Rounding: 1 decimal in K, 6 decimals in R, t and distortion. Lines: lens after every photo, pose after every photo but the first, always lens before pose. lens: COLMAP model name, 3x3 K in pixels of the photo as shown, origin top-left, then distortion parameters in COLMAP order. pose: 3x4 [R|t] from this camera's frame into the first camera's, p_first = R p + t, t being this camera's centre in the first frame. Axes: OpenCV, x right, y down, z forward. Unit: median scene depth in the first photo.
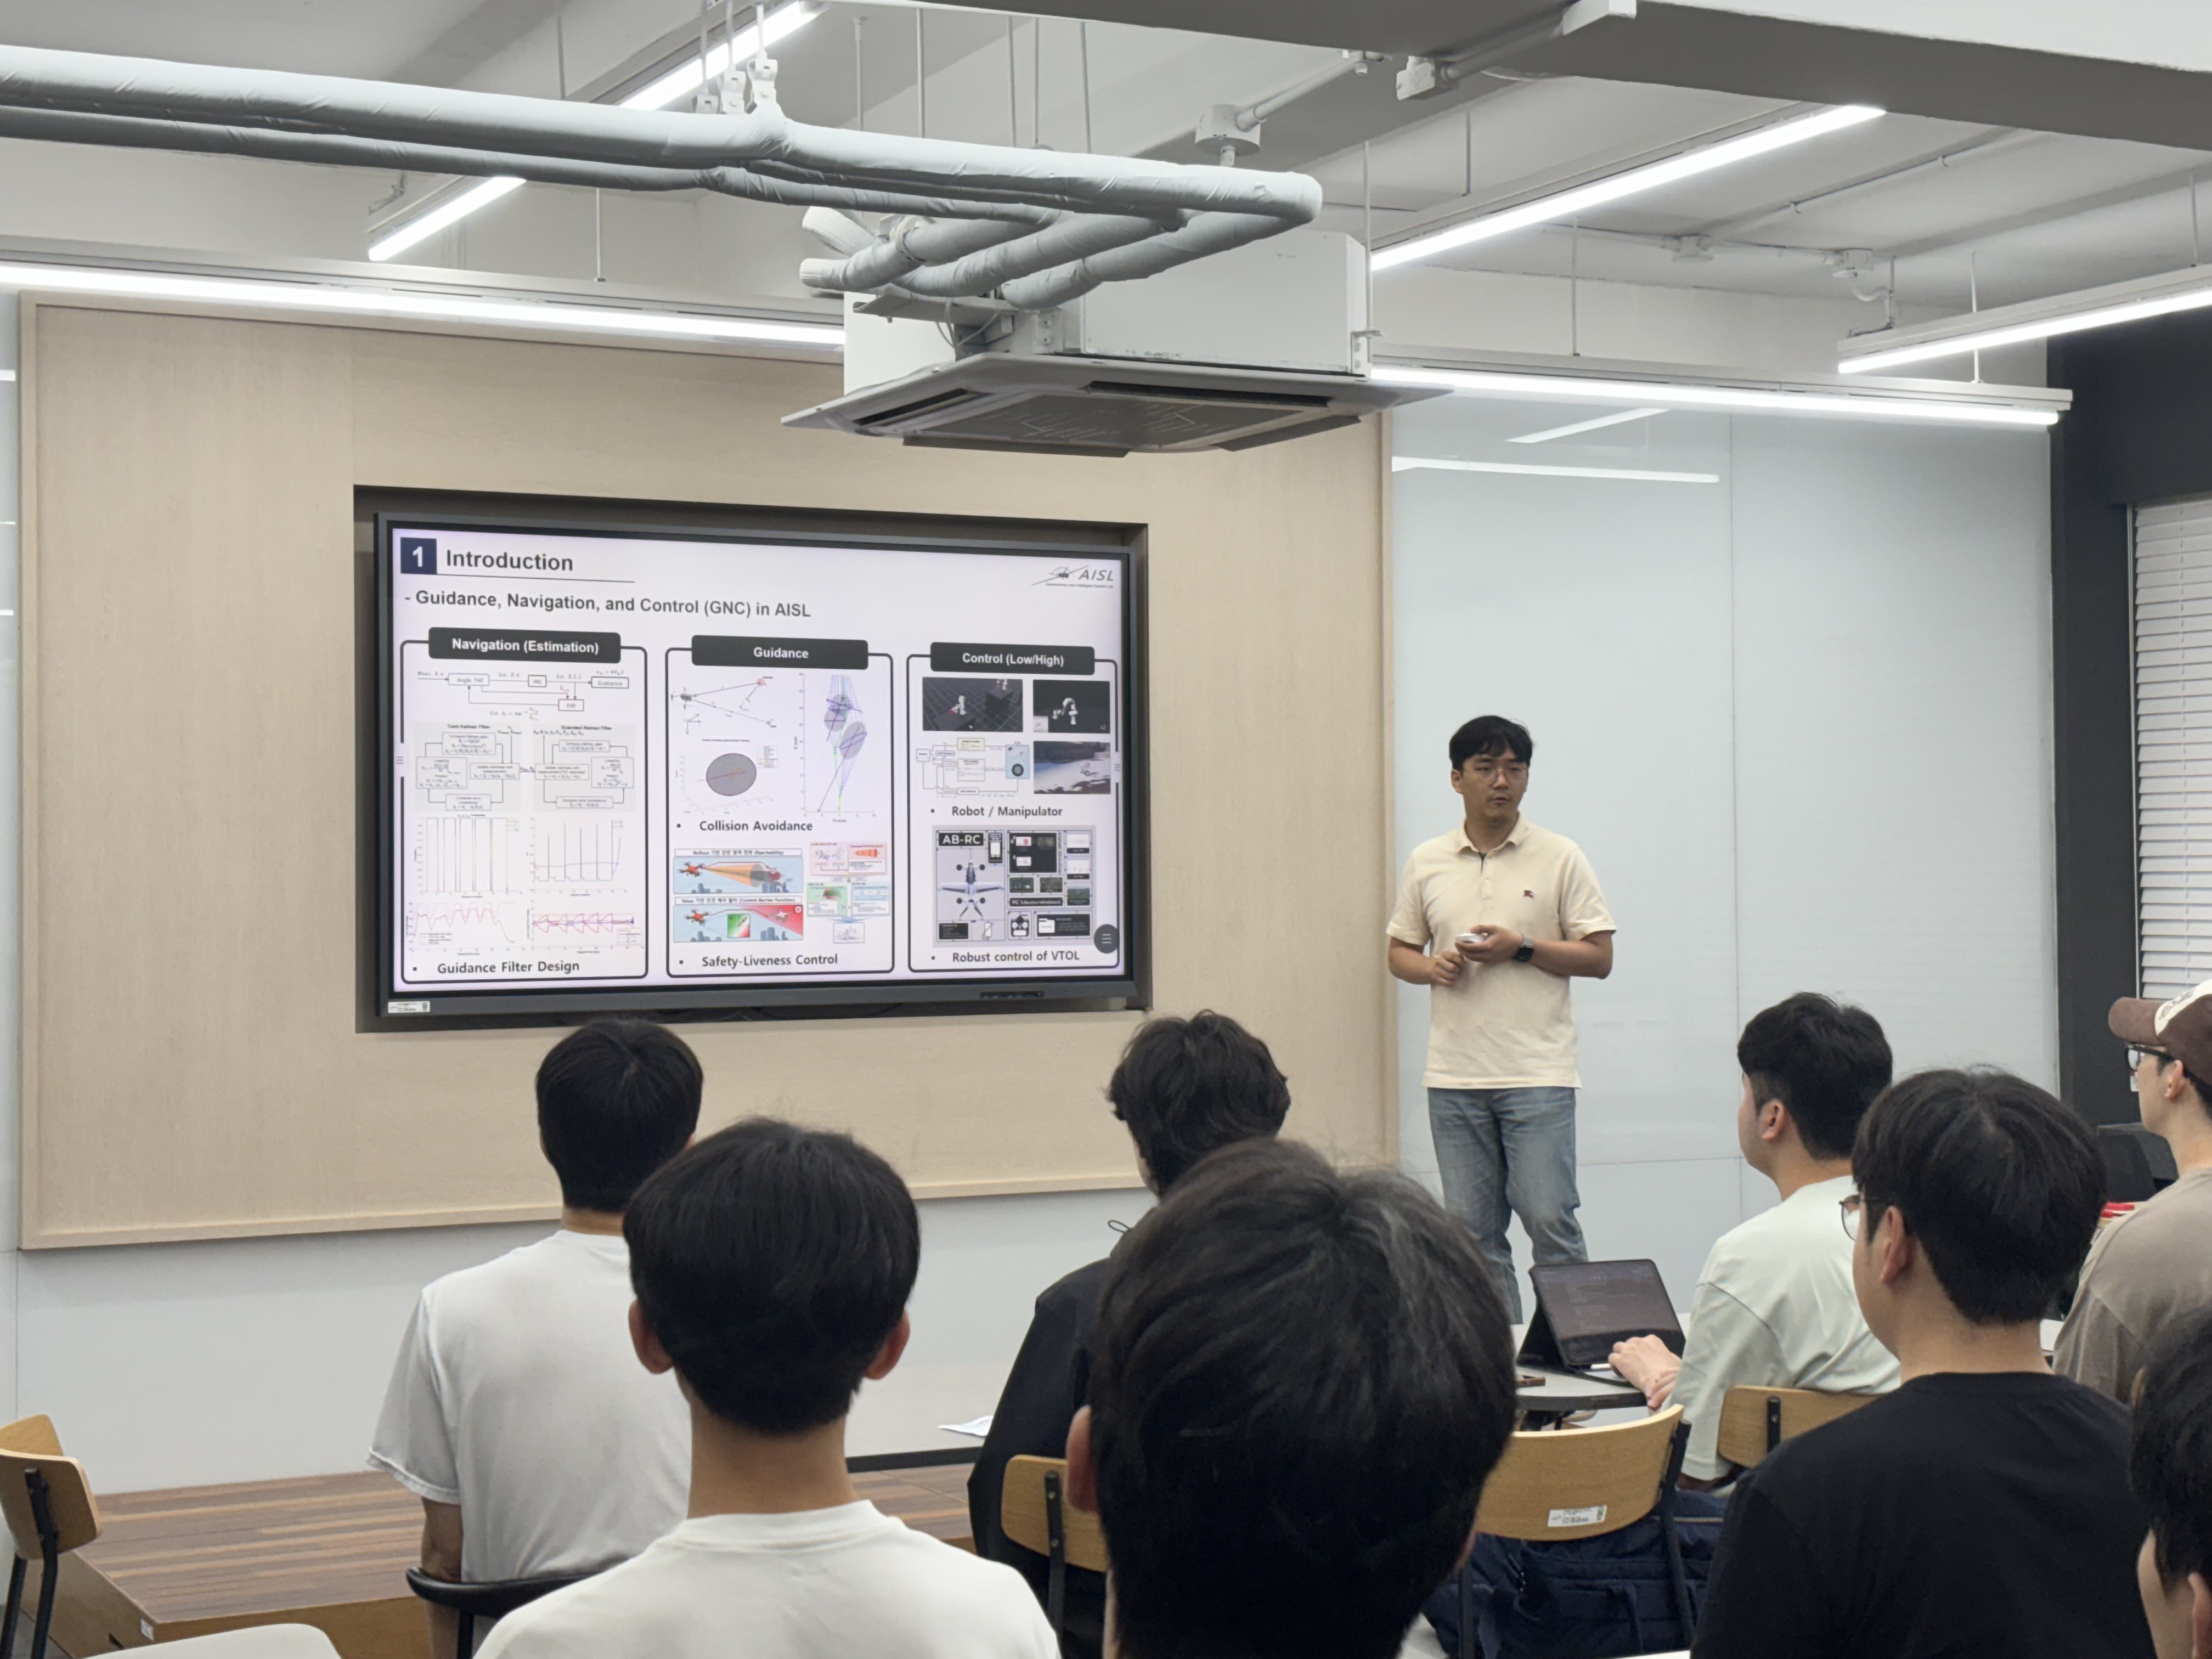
lens RADIAL K [[3421.7, 0, 1107.9], [0, 3421.7, 846.8], [0, 0, 1]] dist [0.170709, 0.000000]
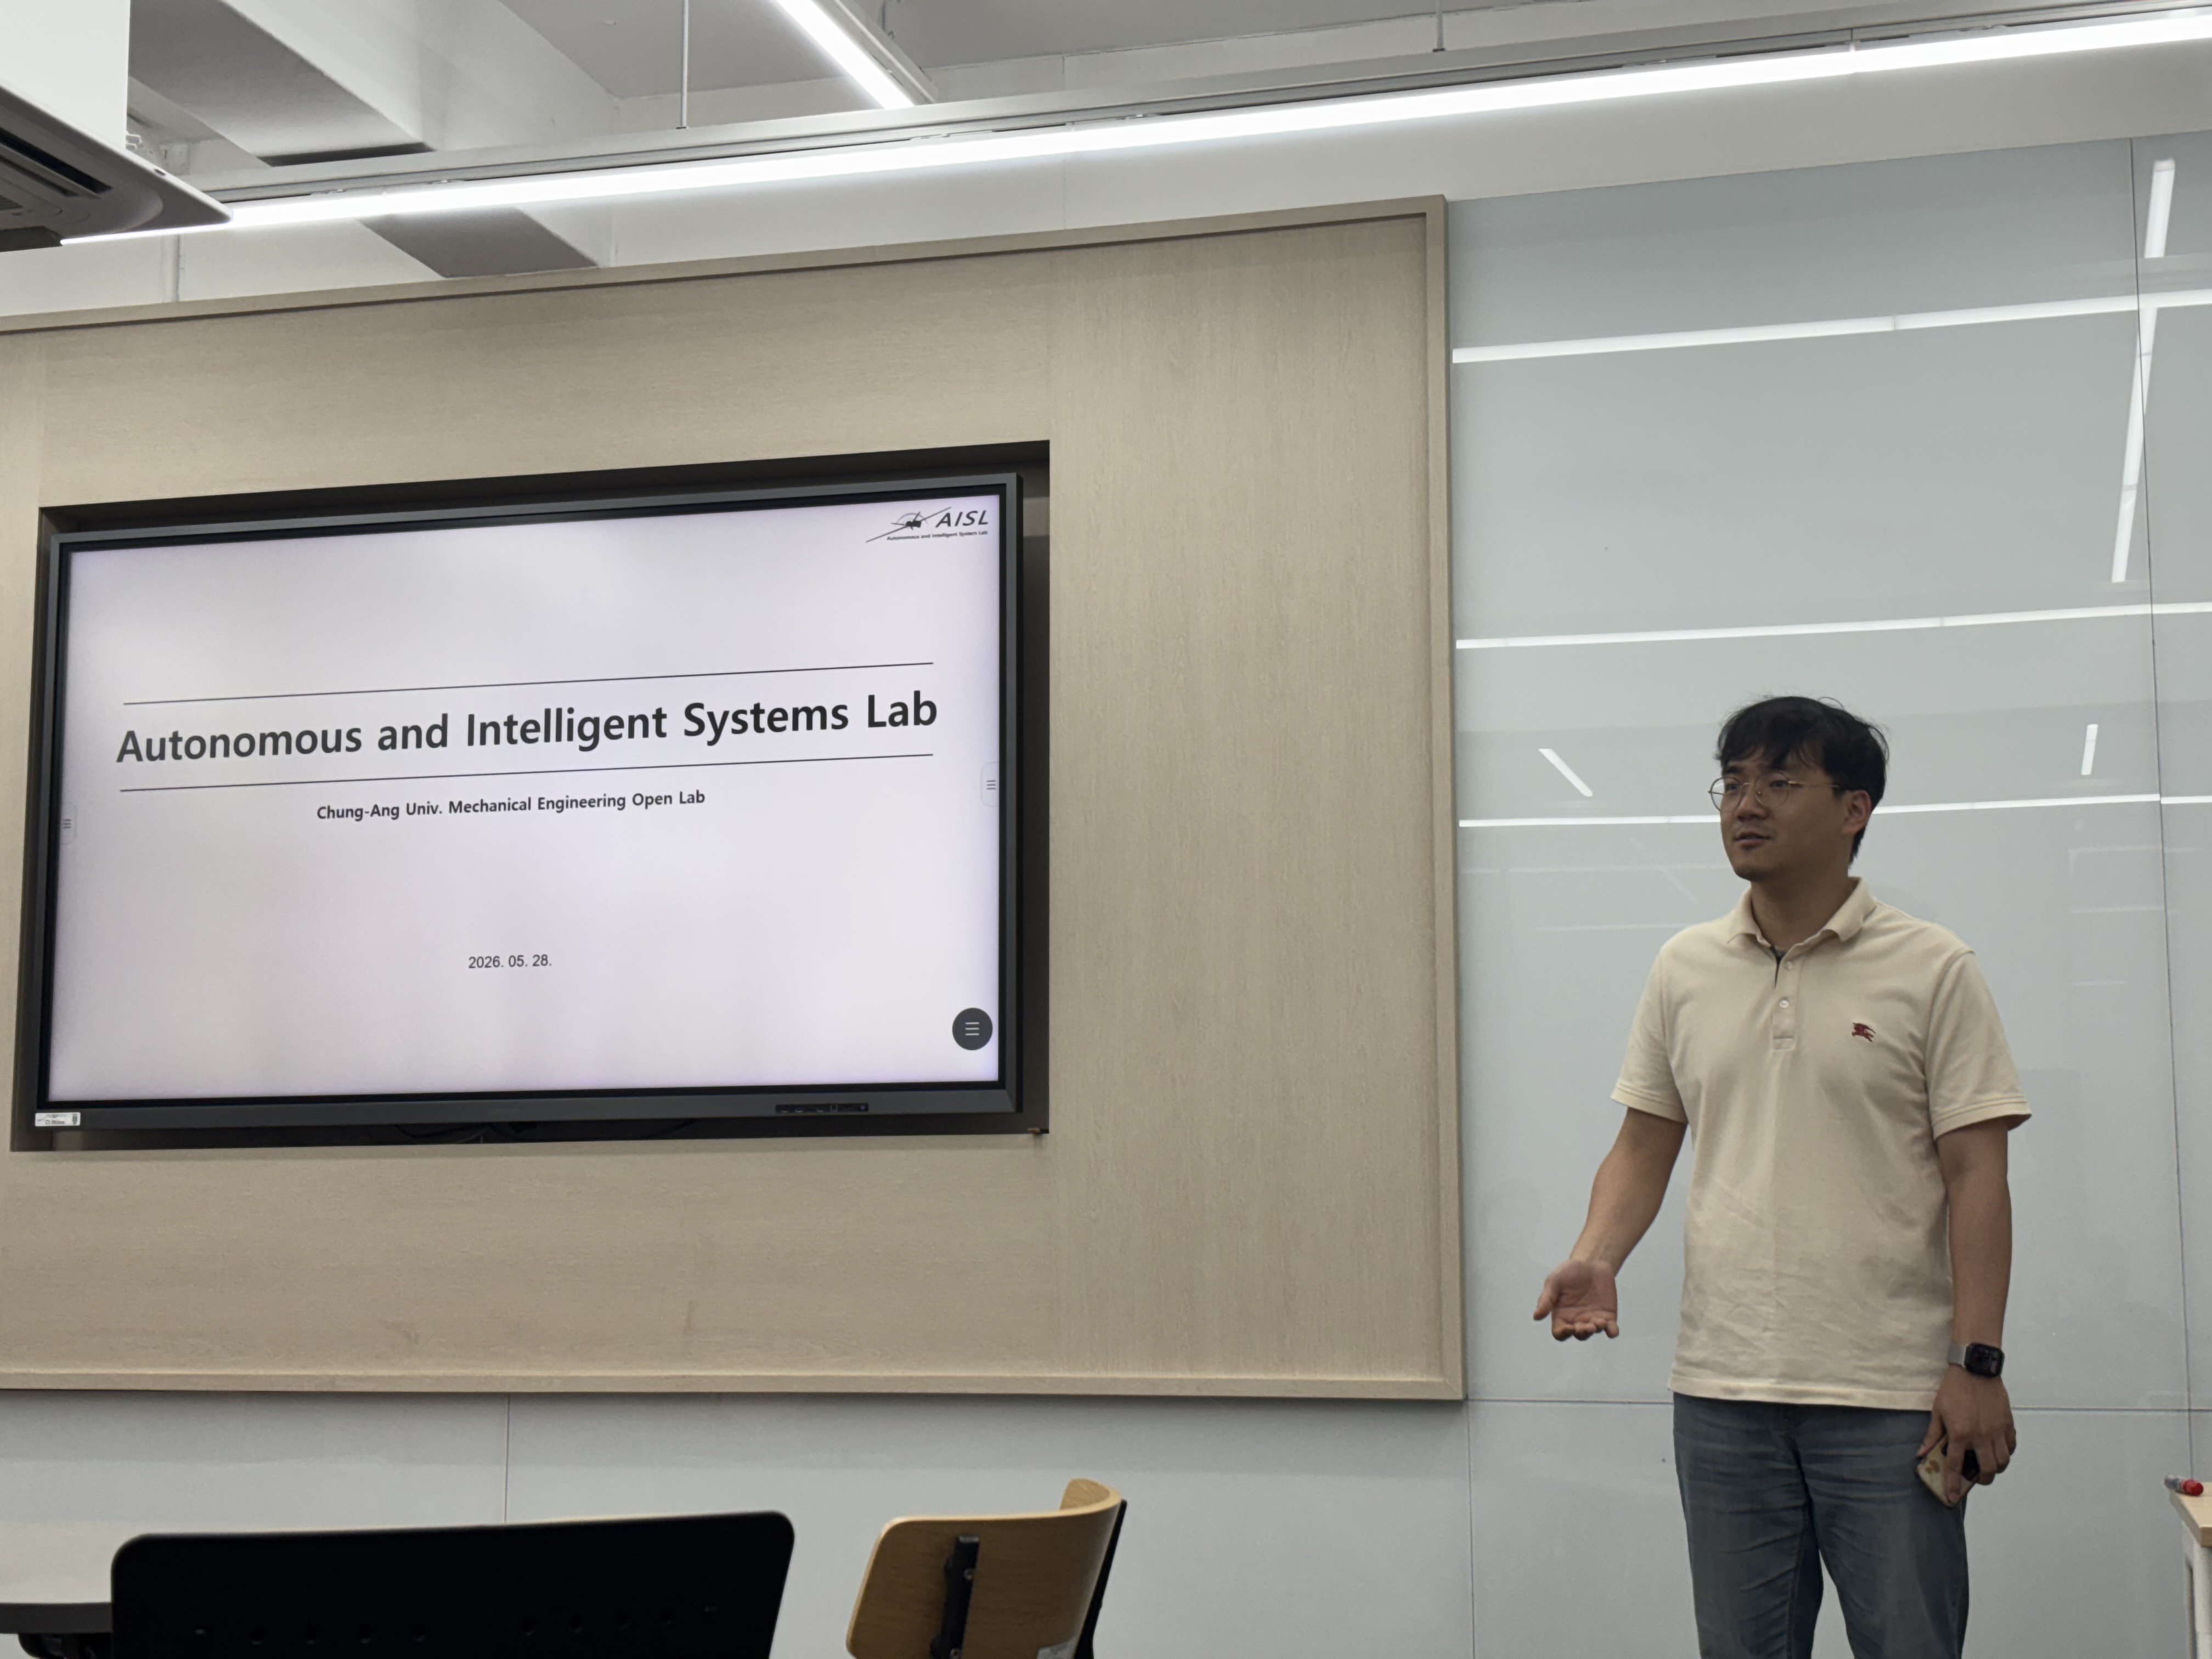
lens RADIAL K [[3267.2, 0, 1158.7], [0, 3267.2, 789.6], [0, 0, 1]] dist [0.119305, 0.000000]
pose [[0.732544, -0.090639, -0.674659, 0.487741], [0.002304, 0.991420, -0.130693, 0.066594], [0.680716, 0.094184, 0.726467, 0.546180]]
